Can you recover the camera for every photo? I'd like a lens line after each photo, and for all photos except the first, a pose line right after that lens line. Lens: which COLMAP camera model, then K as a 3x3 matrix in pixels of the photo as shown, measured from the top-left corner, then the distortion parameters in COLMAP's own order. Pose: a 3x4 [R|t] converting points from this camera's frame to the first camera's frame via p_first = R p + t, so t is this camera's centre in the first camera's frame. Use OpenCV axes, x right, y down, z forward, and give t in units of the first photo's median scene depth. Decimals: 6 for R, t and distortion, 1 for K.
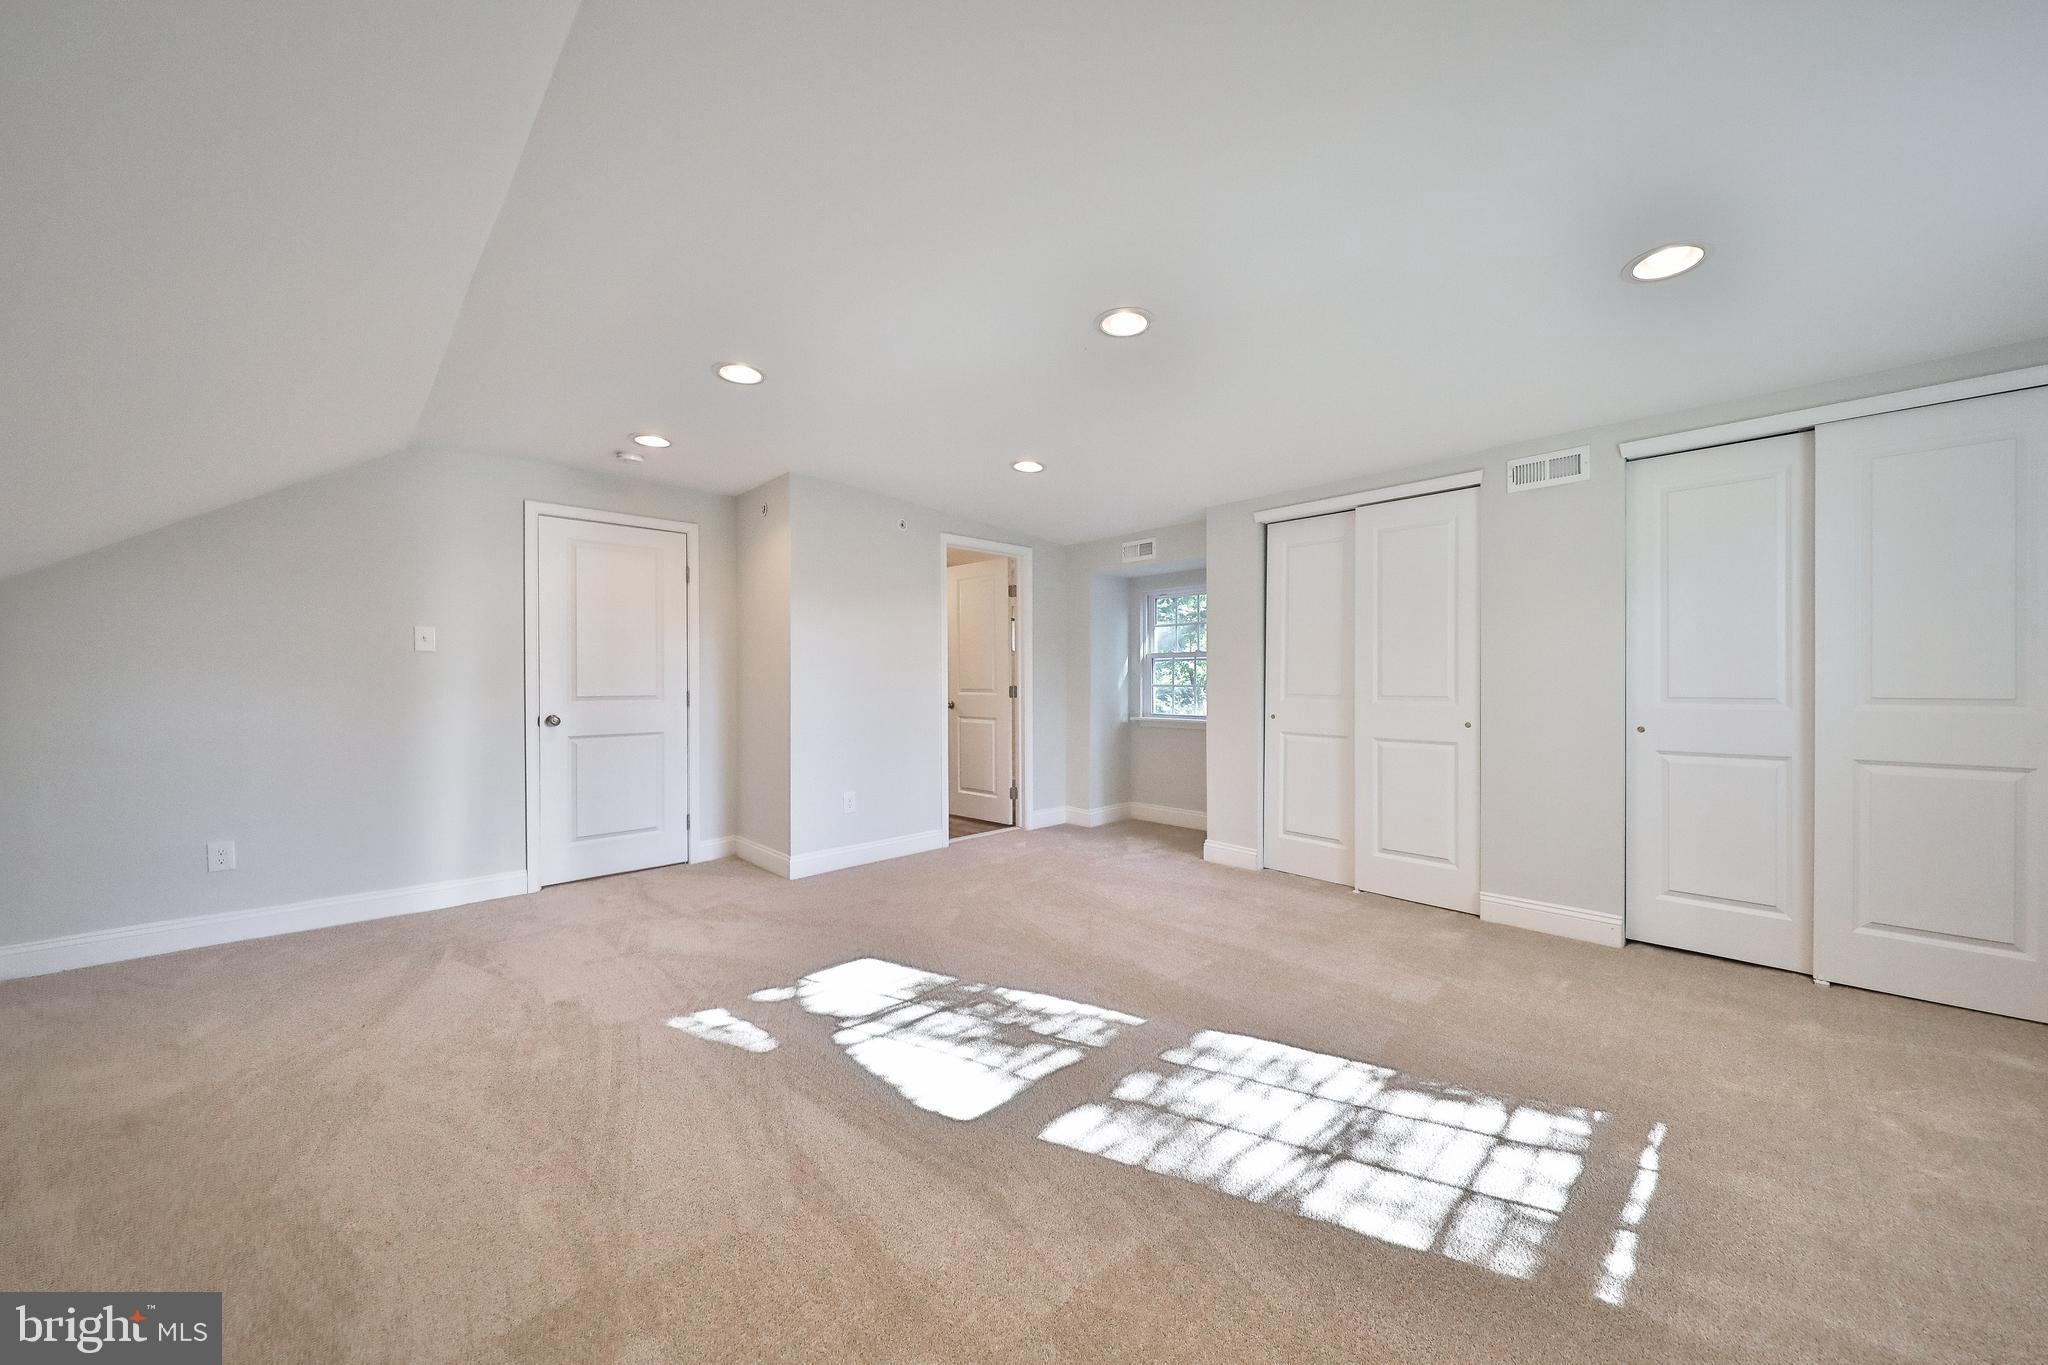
lens RADIAL K [[708.2, 0, 1024.0], [0, 708.2, 682.5], [0, 0, 1]] dist [0.000189, -0.000010]
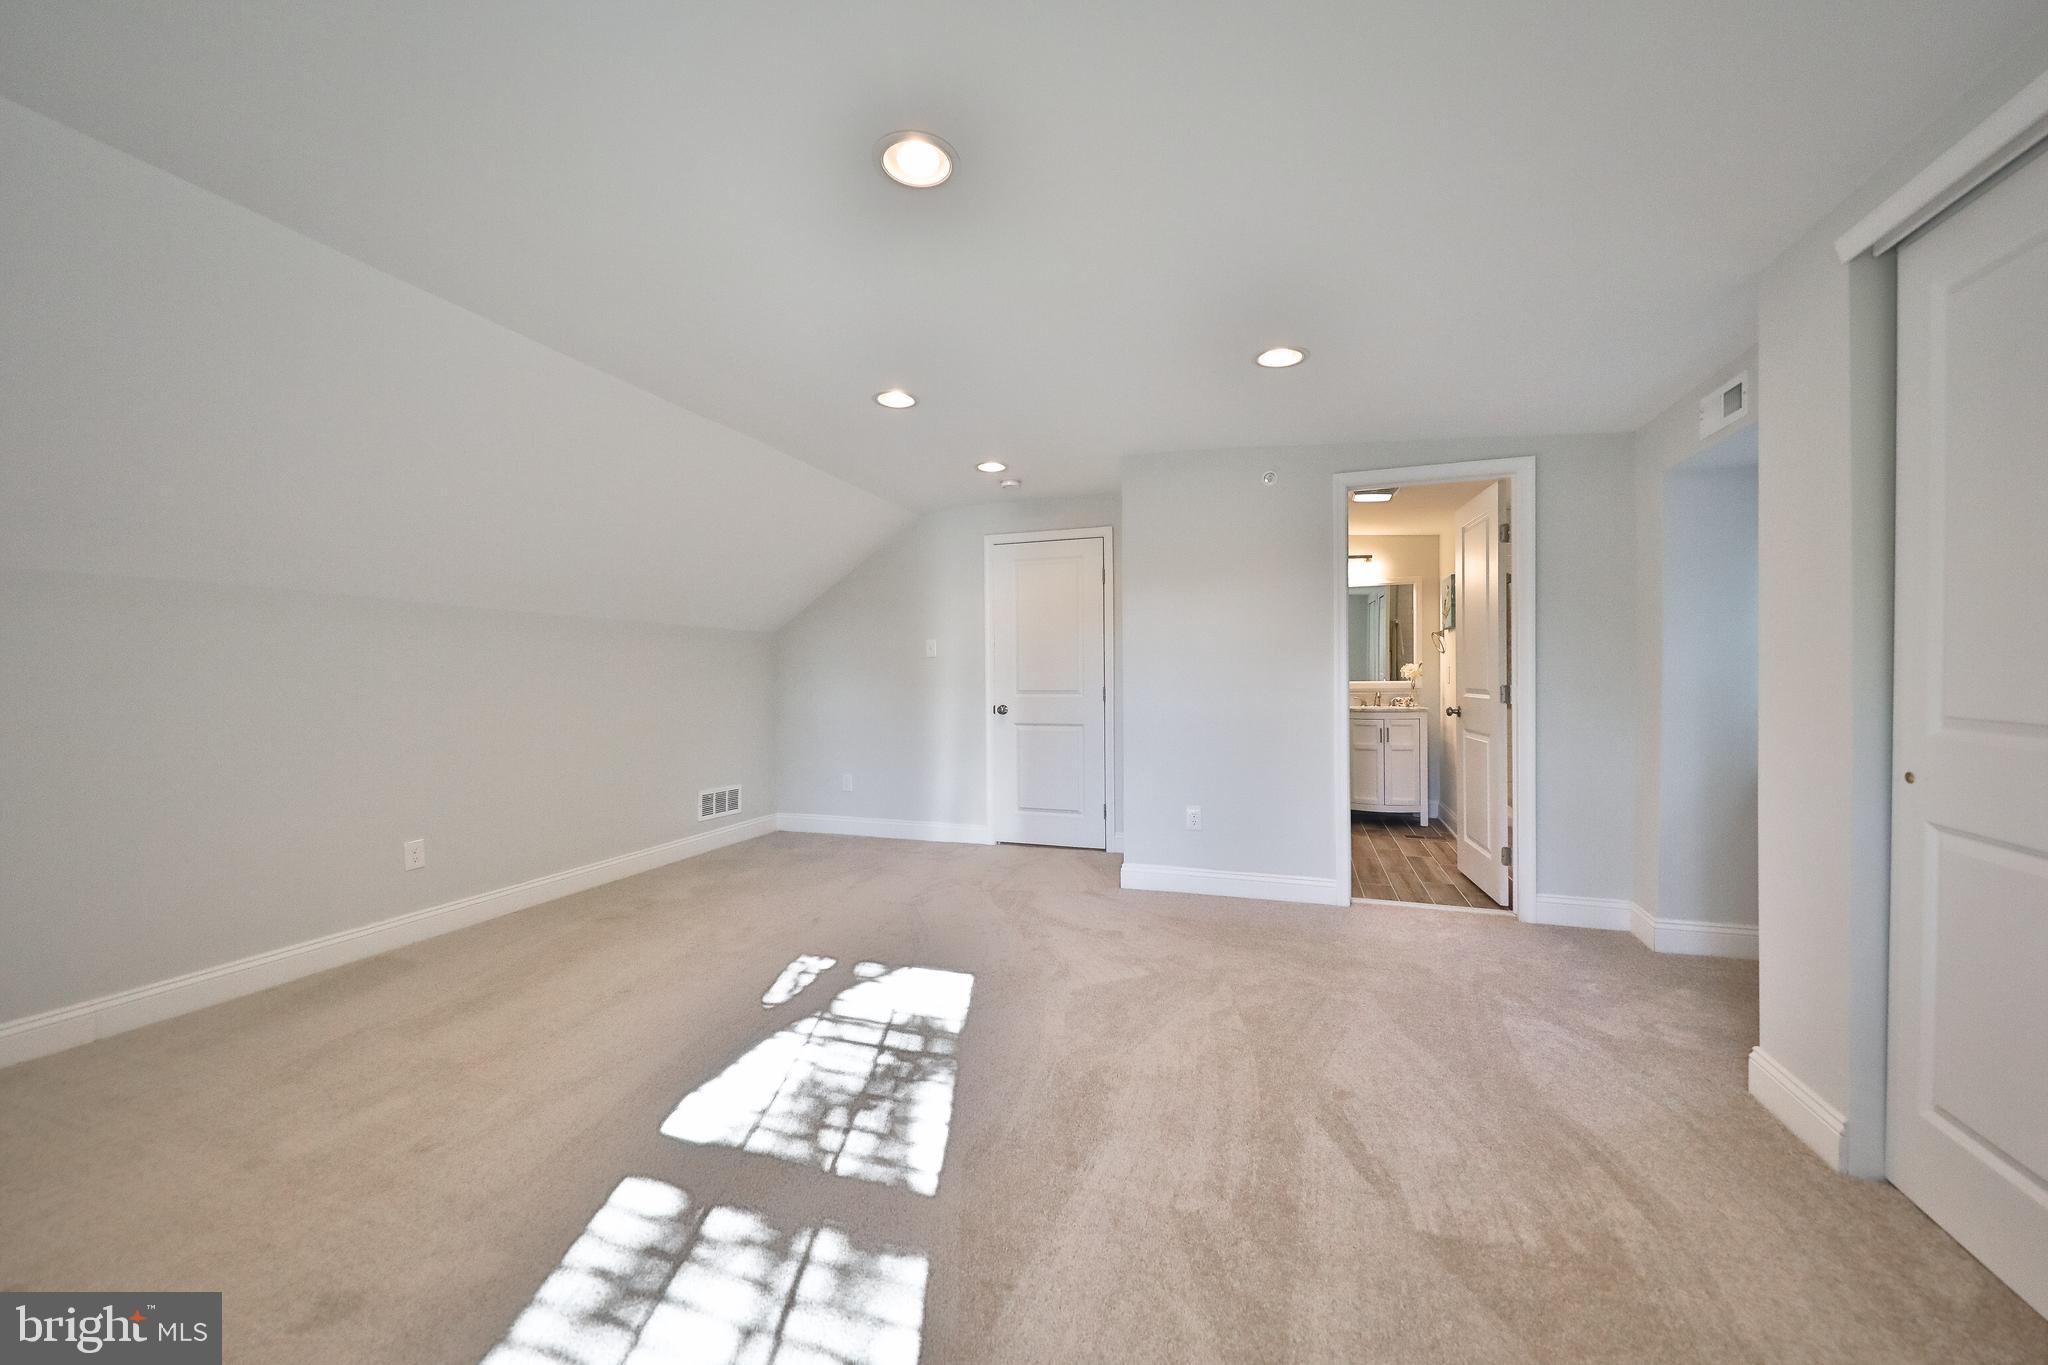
lens RADIAL K [[730.8, 0, 1020.3], [0, 730.8, 674.6], [0, 0, 1]] dist [0.001165, 0.000094]
pose [[0.474453, -0.002906, -0.880276, 0.577210], [0.003557, 0.999993, -0.001384, -0.007243], [0.880274, -0.002474, 0.474460, 0.524218]]
